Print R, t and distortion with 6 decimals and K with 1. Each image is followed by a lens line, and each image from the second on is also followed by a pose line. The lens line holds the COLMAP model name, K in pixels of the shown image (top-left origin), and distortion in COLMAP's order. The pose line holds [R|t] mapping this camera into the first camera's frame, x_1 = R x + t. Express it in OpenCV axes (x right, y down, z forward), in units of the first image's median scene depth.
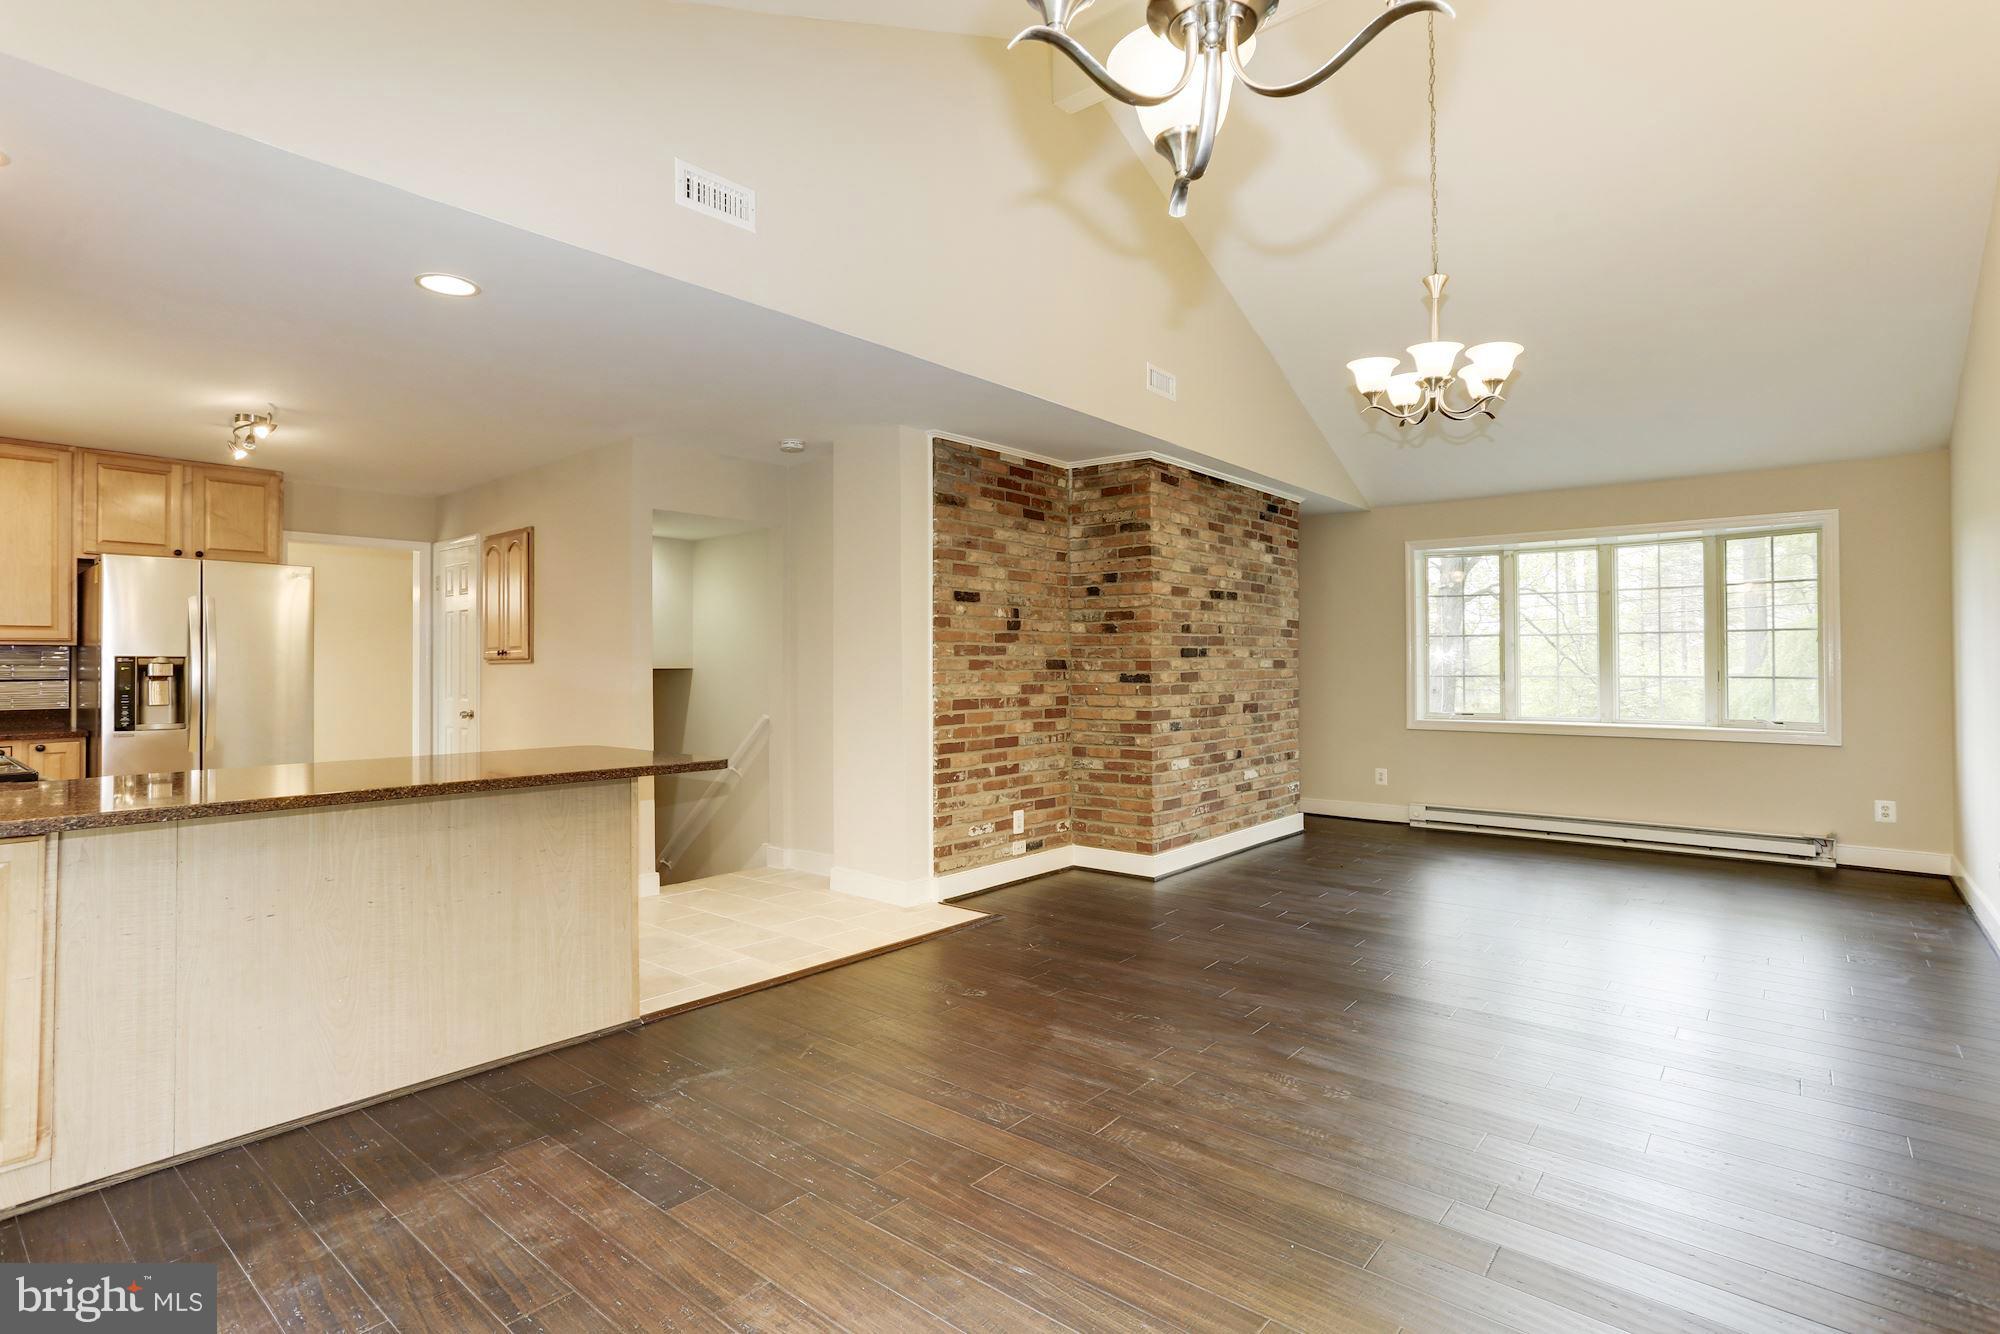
lens RADIAL K [[972.5, 0, 1000.0], [0, 972.5, 667.0], [0, 0, 1]] dist [-0.000785, 0.000071]
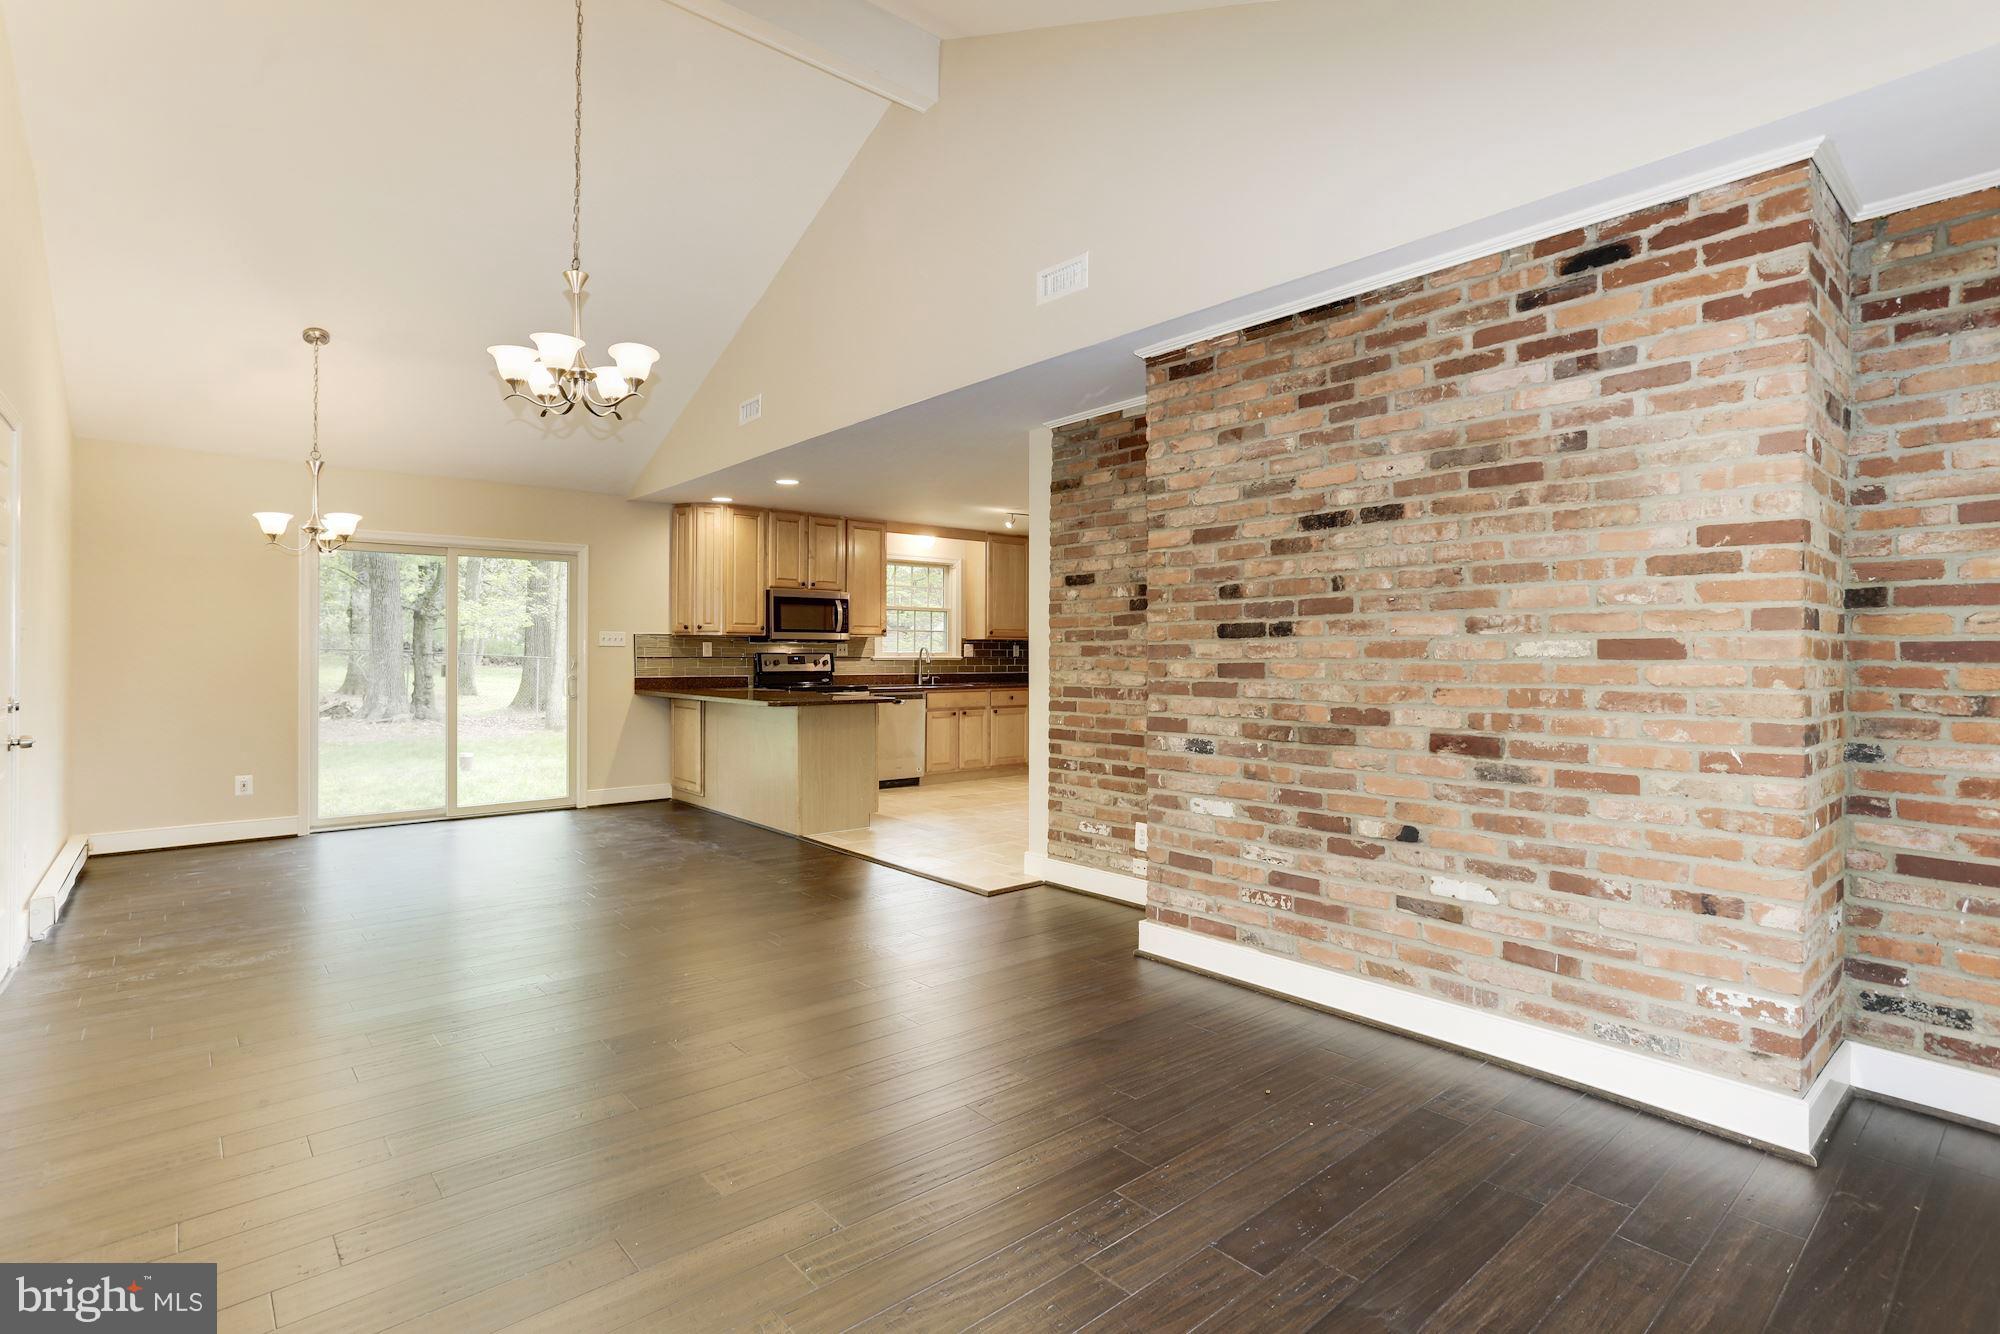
lens RADIAL K [[972.5, 0, 1000.0], [0, 972.5, 667.0], [0, 0, 1]] dist [-0.000785, 0.000071]
pose [[-0.148579, 0.013600, -0.988807, 0.874642], [-0.005090, 0.999882, 0.014517, -0.000036], [0.988888, 0.007190, -0.148492, 1.005088]]
